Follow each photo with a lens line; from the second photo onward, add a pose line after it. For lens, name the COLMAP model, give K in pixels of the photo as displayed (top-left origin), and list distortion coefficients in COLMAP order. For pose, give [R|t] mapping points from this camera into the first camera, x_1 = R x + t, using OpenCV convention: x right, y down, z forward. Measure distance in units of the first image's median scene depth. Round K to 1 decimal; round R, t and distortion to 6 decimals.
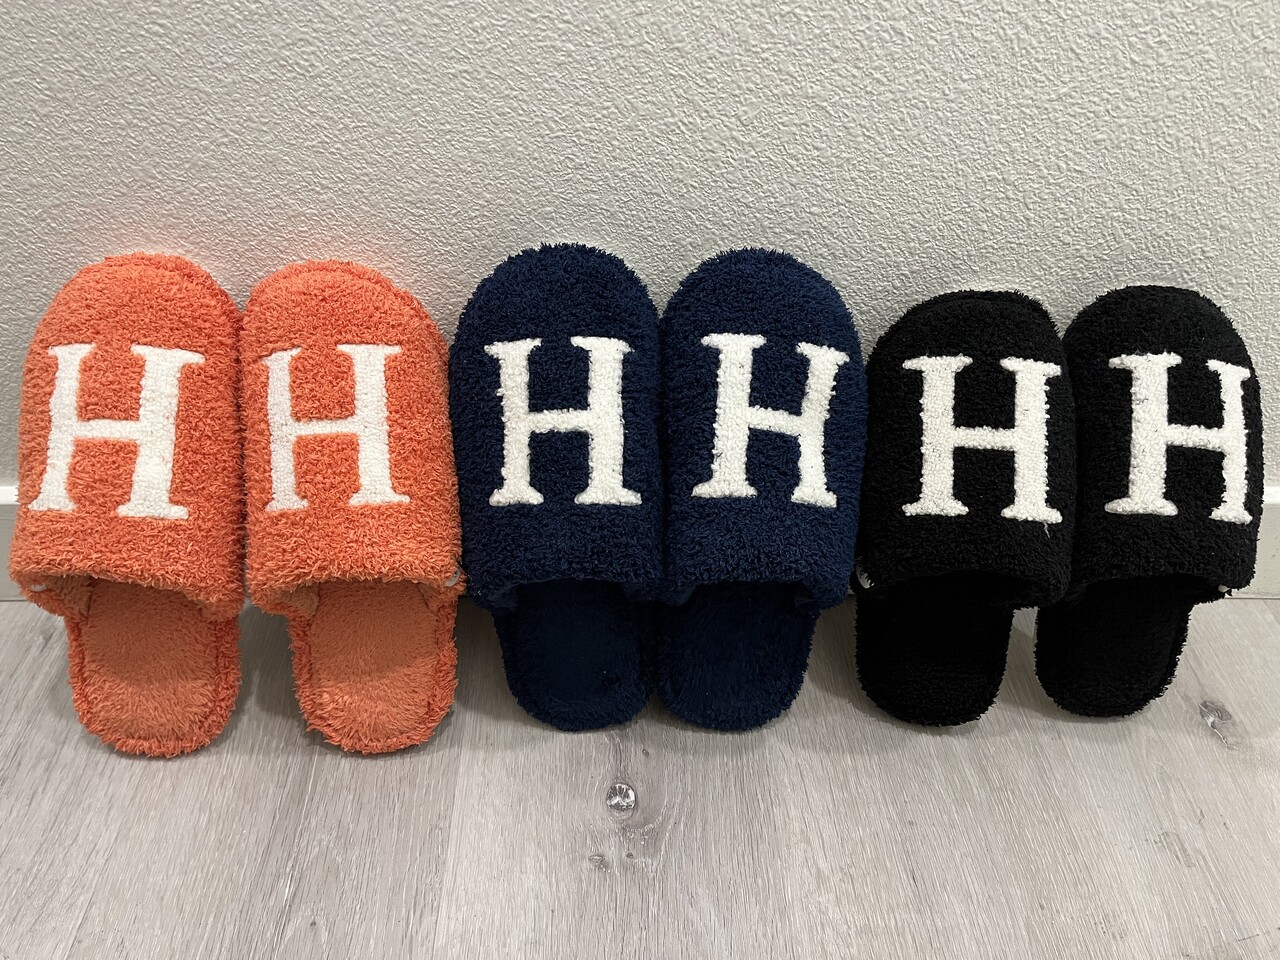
lens RADIAL K [[960.3, 0, 642.2], [0, 960.3, 488.1], [0, 0, 1]] dist [0.045845, -0.090914]
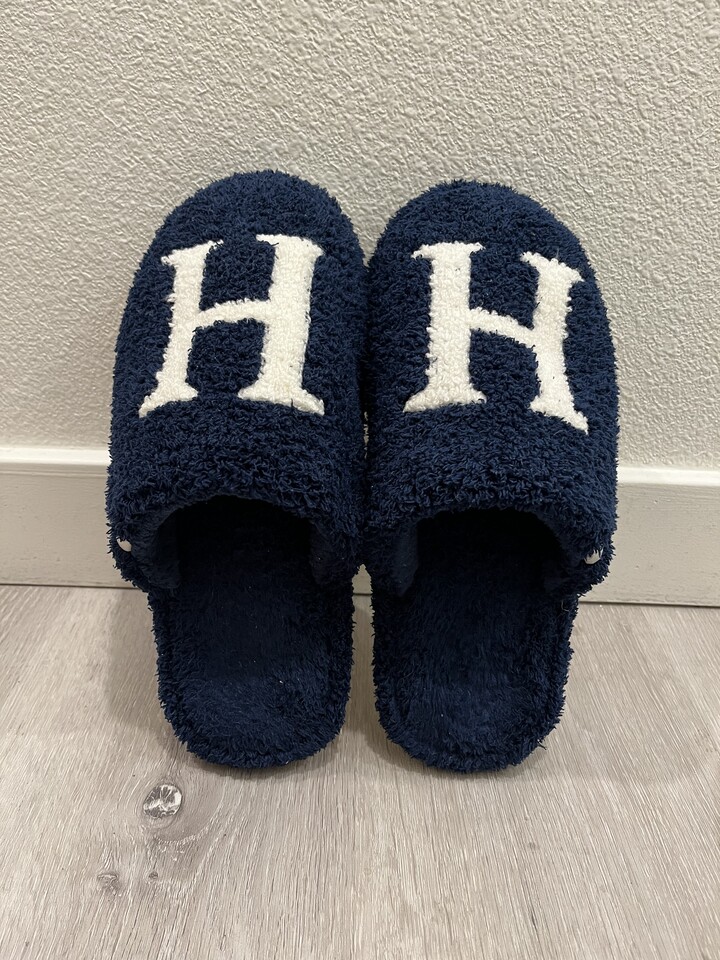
lens RADIAL K [[718.7, 0, 360.0], [0, 718.7, 488.6], [0, 0, 1]] dist [0.087655, -0.147122]
pose [[0.999569, 0.028068, -0.008547, 0.147777], [-0.029225, 0.978262, -0.205304, 0.204750], [0.002599, 0.205465, 0.978661, 0.399058]]
